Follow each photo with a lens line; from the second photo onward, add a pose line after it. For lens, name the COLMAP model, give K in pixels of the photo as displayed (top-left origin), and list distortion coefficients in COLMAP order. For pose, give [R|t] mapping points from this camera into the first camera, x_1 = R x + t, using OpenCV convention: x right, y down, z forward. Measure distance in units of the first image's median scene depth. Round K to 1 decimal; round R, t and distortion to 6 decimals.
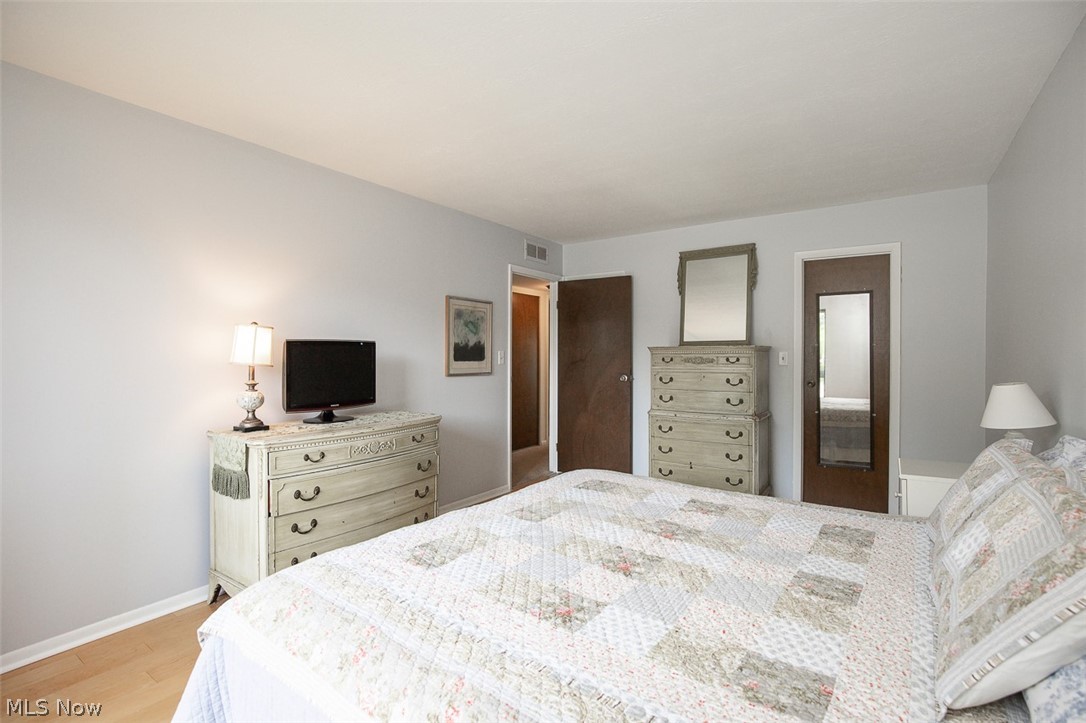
lens RADIAL K [[506.0, 0, 533.0], [0, 506.0, 339.1], [0, 0, 1]] dist [-0.010645, 0.000061]
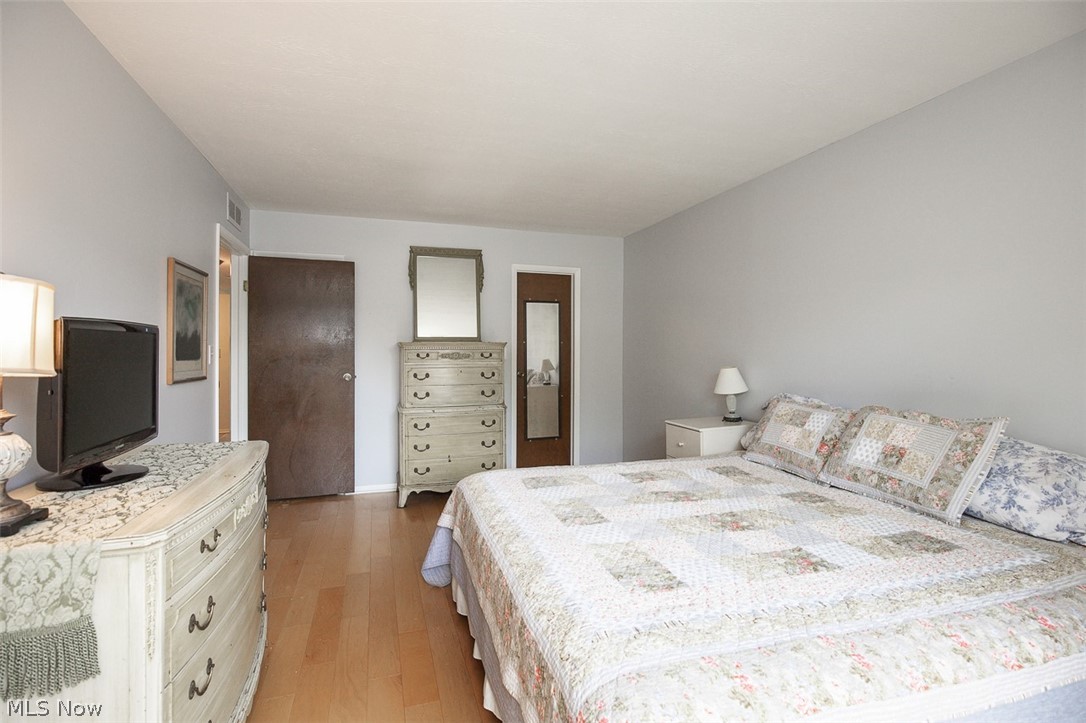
lens RADIAL K [[506.0, 0, 533.0], [0, 506.0, 339.1], [0, 0, 1]] dist [-0.010645, 0.000061]
pose [[0.593920, 0.017991, 0.804323, -0.425012], [-0.024182, 0.999697, -0.004505, 0.008864], [-0.804160, -0.016774, 0.594176, 0.266733]]
